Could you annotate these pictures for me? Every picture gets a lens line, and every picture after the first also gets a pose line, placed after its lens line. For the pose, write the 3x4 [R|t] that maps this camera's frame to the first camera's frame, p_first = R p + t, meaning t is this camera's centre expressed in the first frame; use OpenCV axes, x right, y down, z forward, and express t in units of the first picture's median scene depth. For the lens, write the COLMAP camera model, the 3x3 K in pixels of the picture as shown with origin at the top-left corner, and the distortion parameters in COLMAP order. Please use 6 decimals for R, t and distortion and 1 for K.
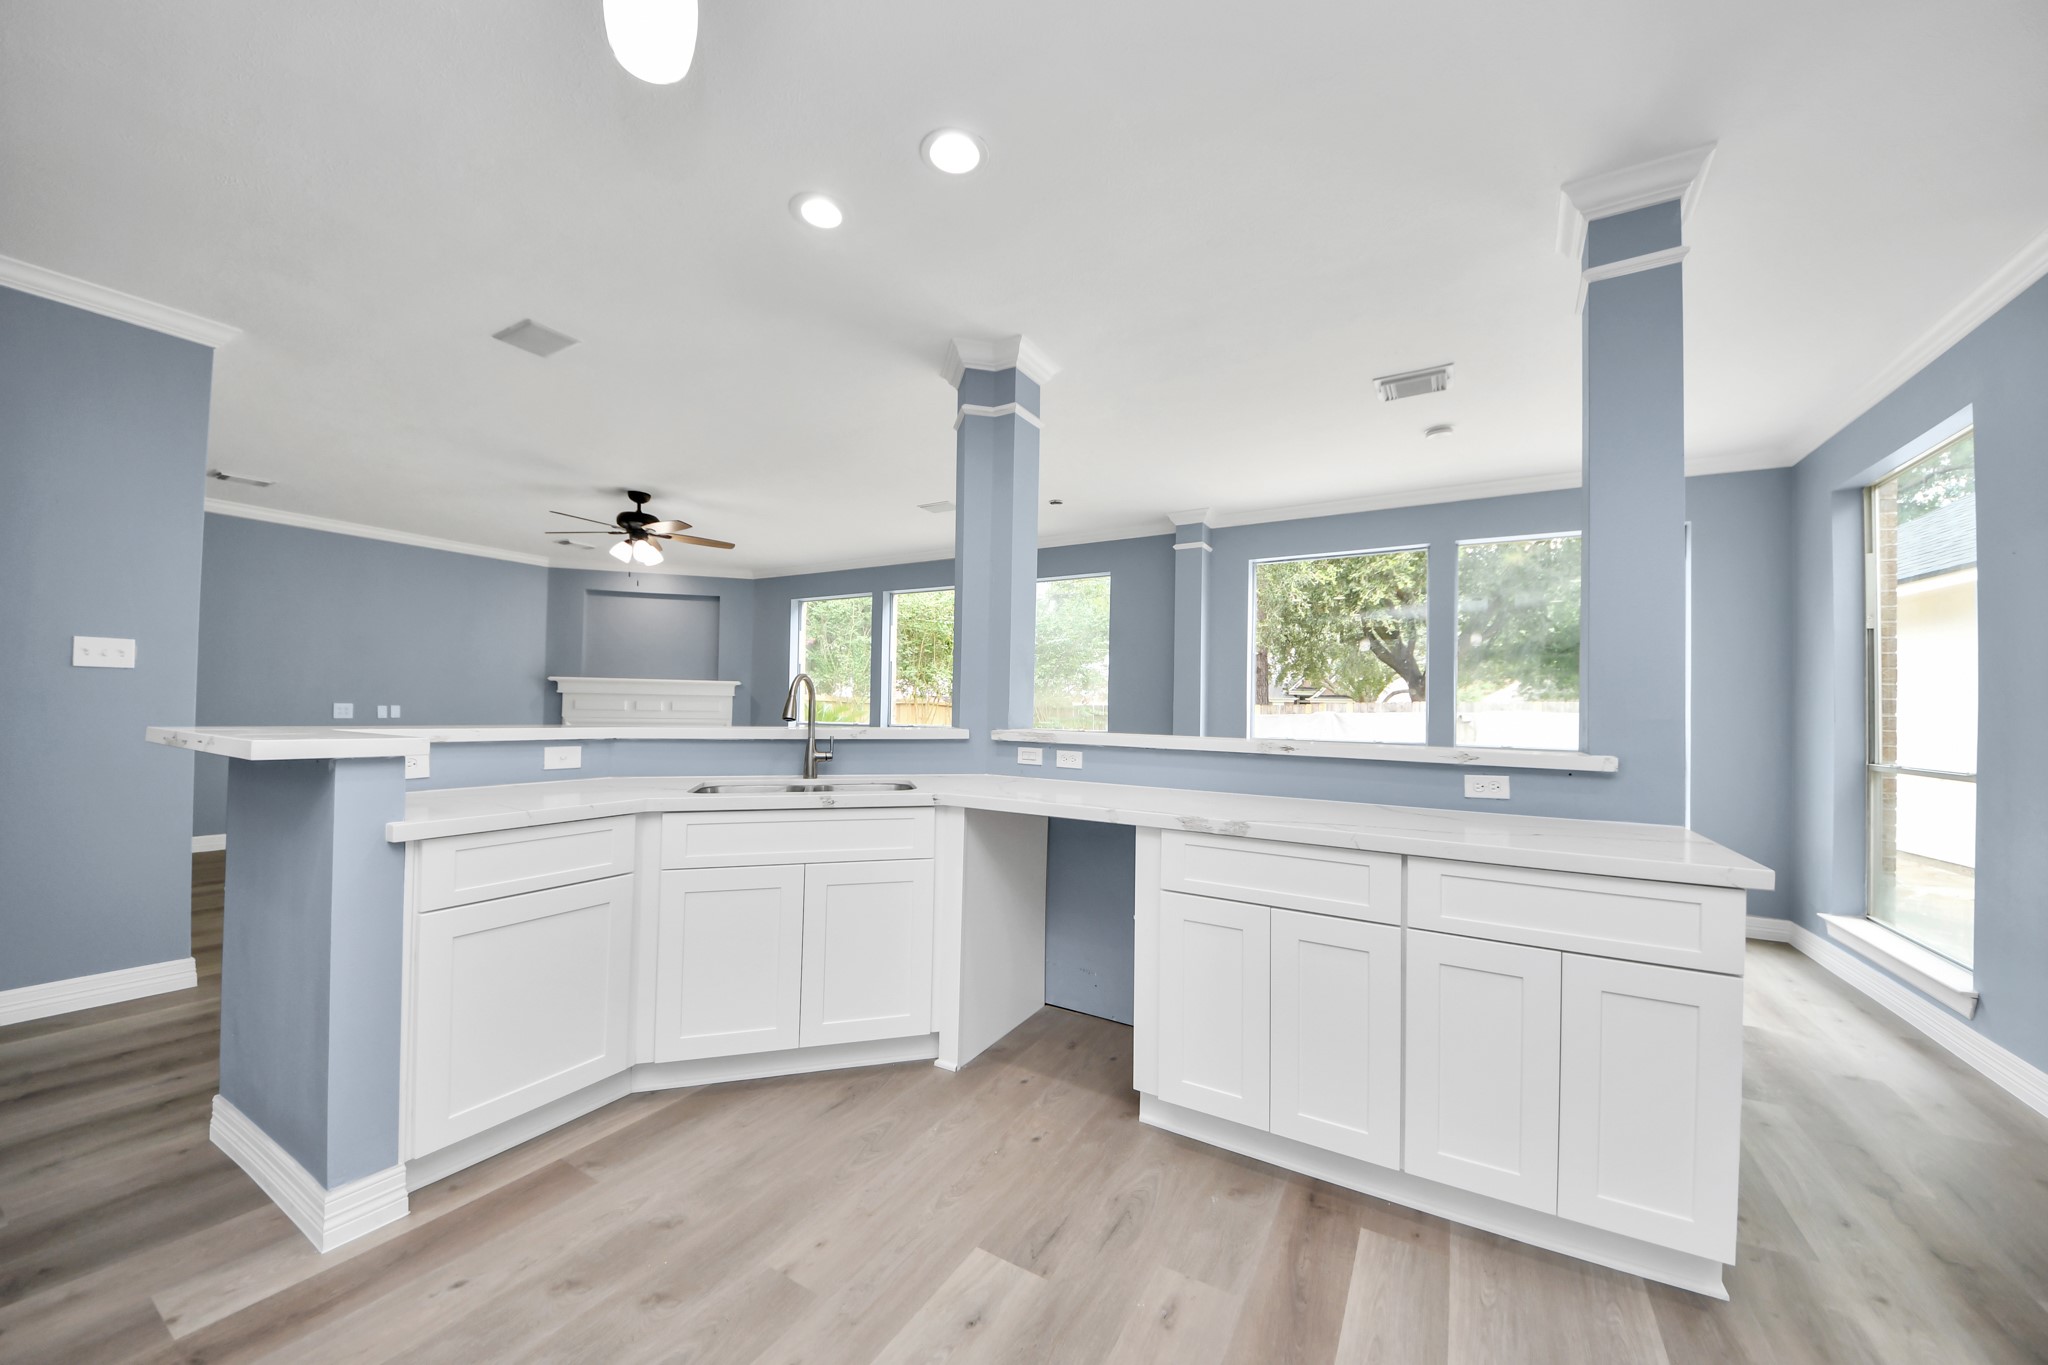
lens RADIAL K [[723.9, 0, 1024.6], [0, 723.9, 697.3], [0, 0, 1]] dist [0.044224, -0.028743]
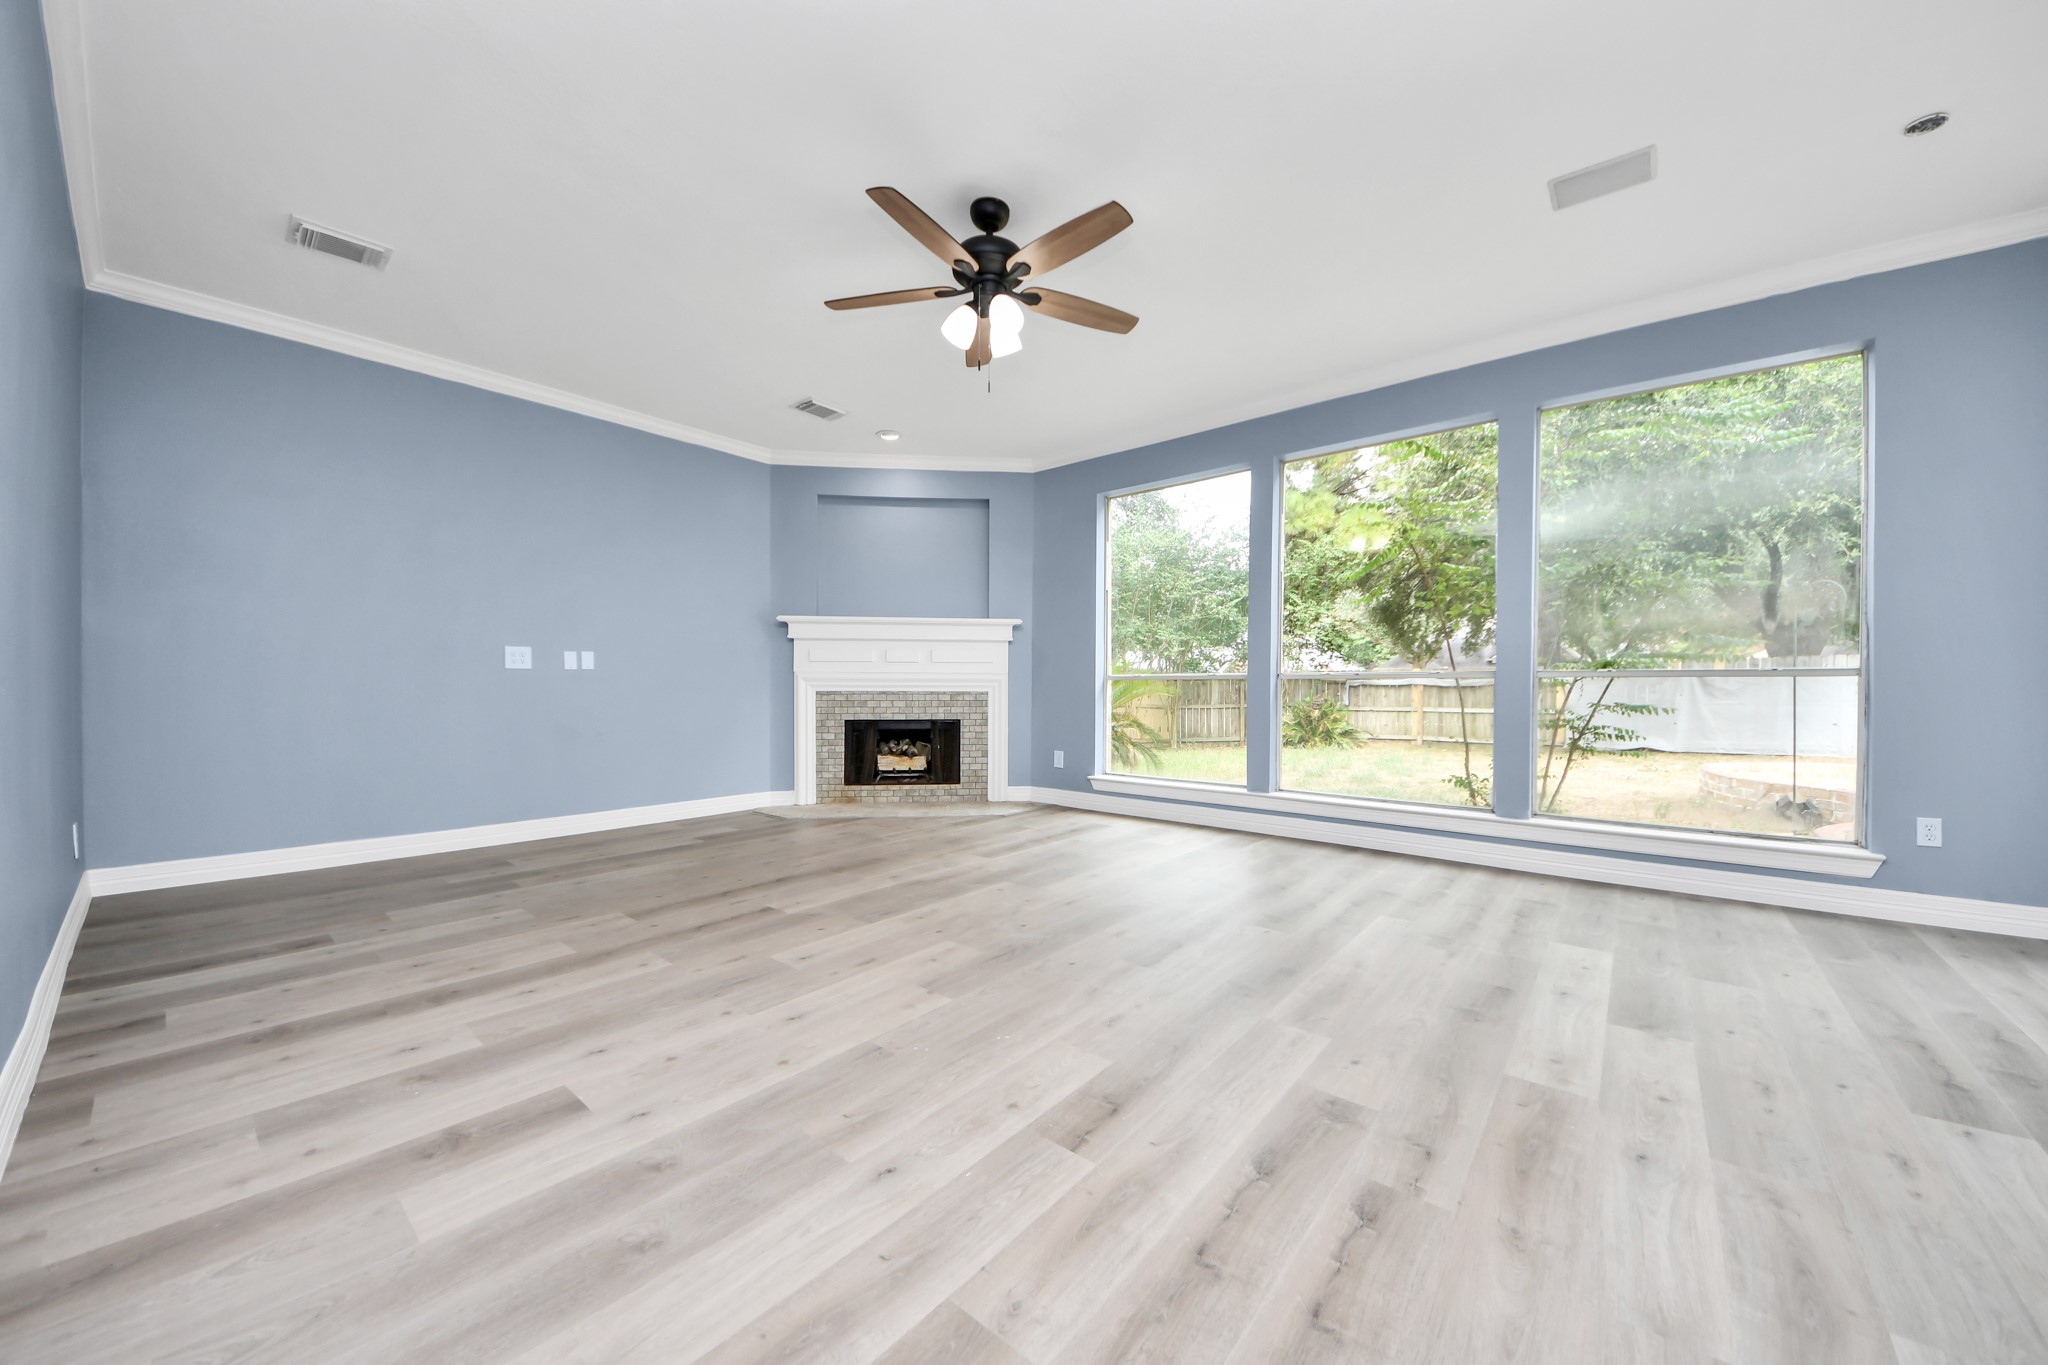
lens RADIAL K [[735.3, 0, 1039.6], [0, 735.3, 701.1], [0, 0, 1]] dist [-0.019503, -0.000512]
pose [[0.987702, -0.011396, -0.155931, -0.730597], [0.016678, 0.999329, 0.032604, 0.087978], [0.155454, -0.034803, 0.987230, 0.860563]]
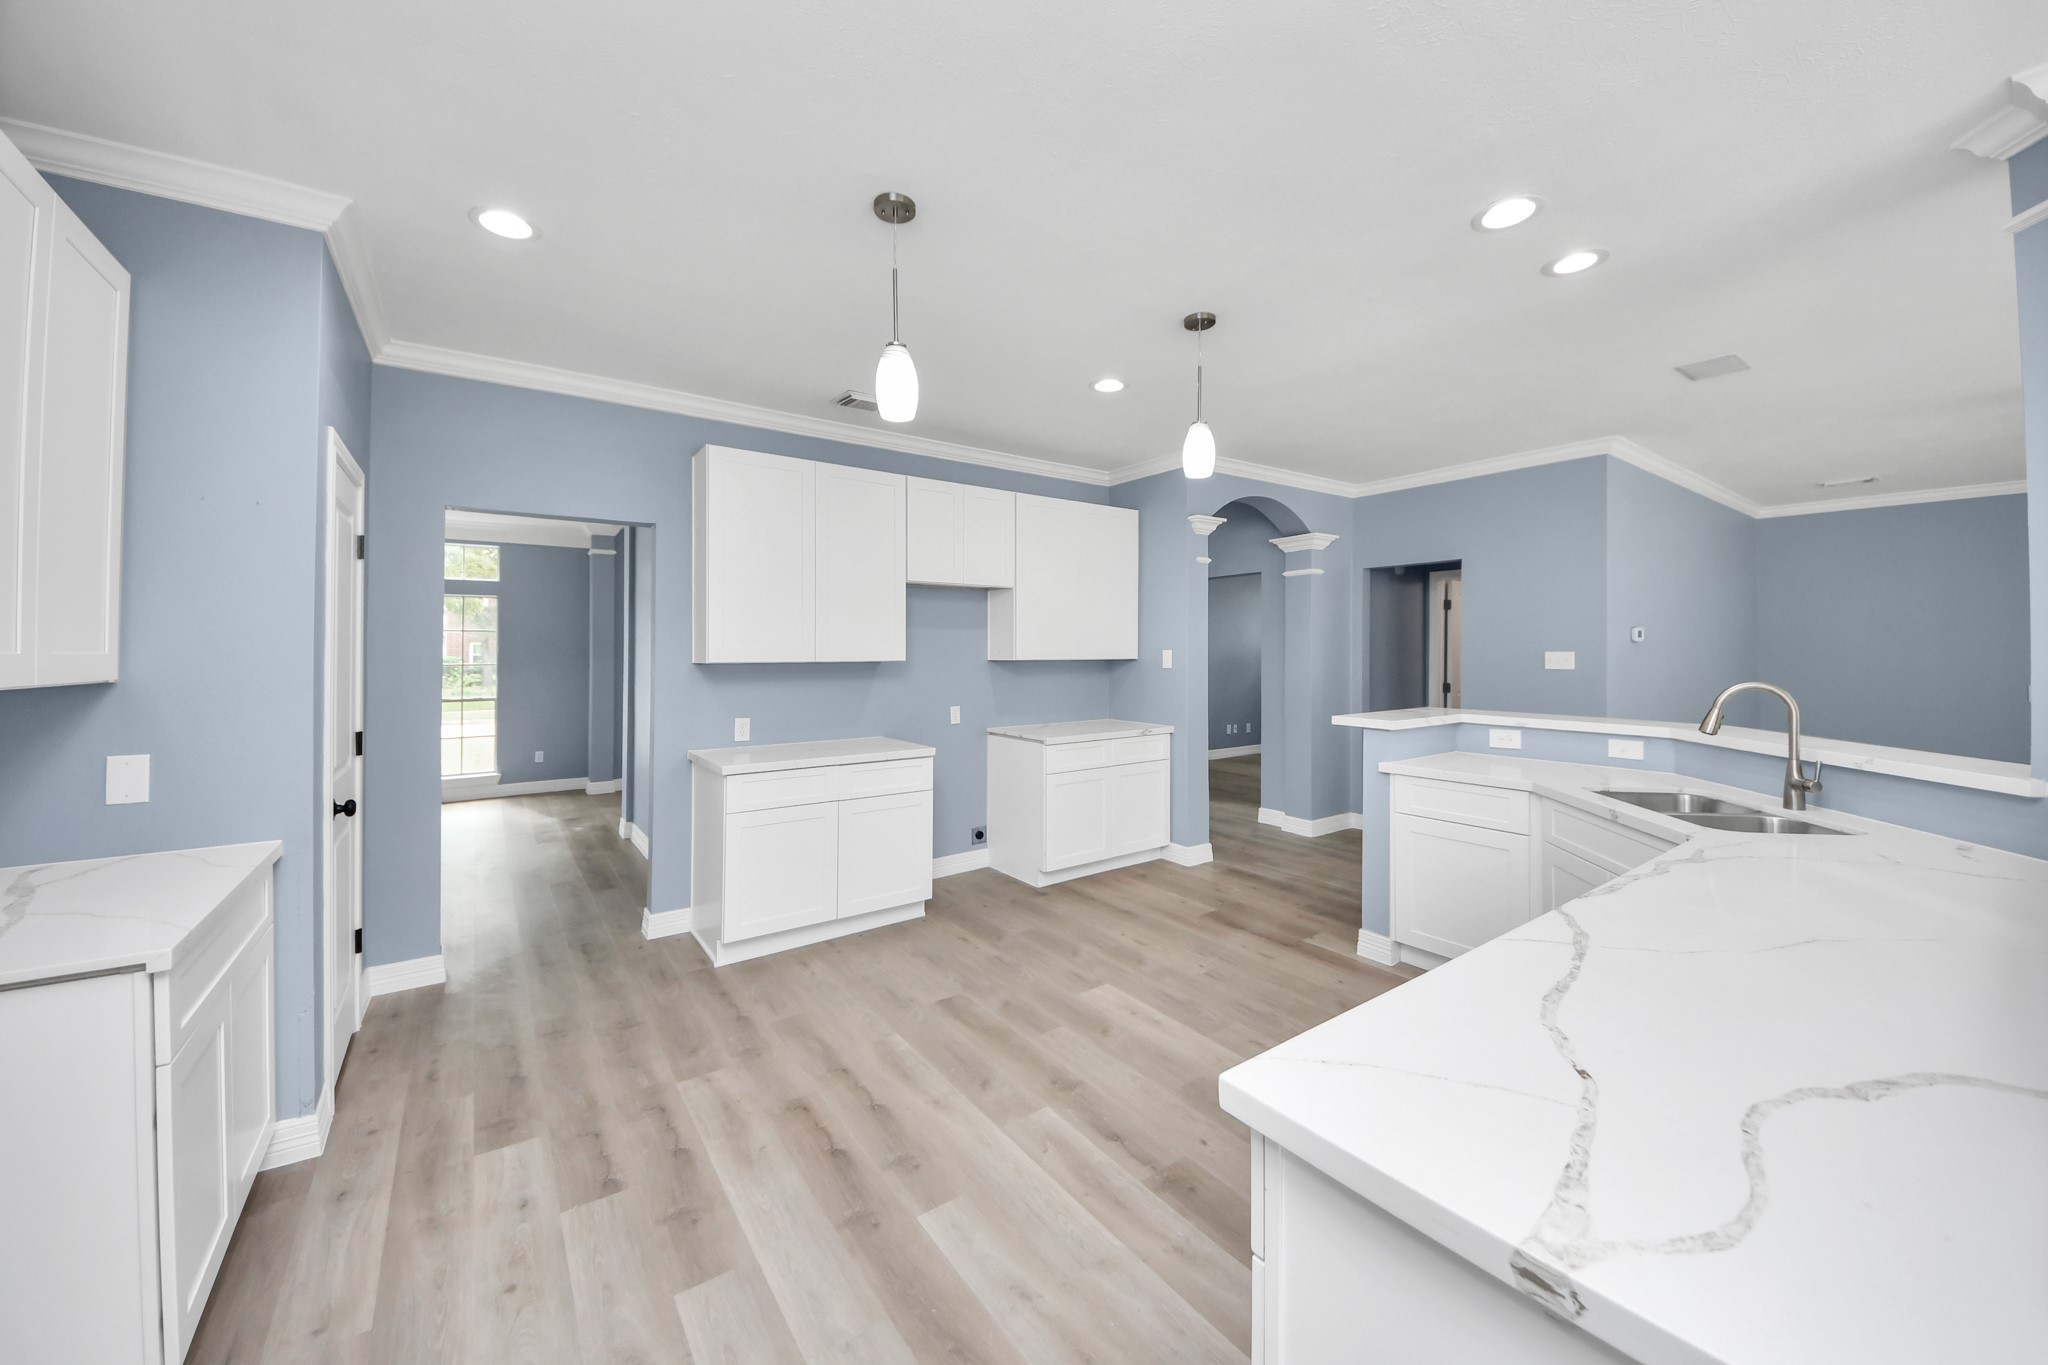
lens RADIAL K [[740.7, 0, 1015.7], [0, 740.7, 644.1], [0, 0, 1]] dist [0.060882, -0.031254]
pose [[-0.409500, -0.027567, -0.911893, 0.790864], [0.010743, 0.999328, -0.035035, -0.049100], [0.912247, -0.024143, -0.408929, 0.519837]]
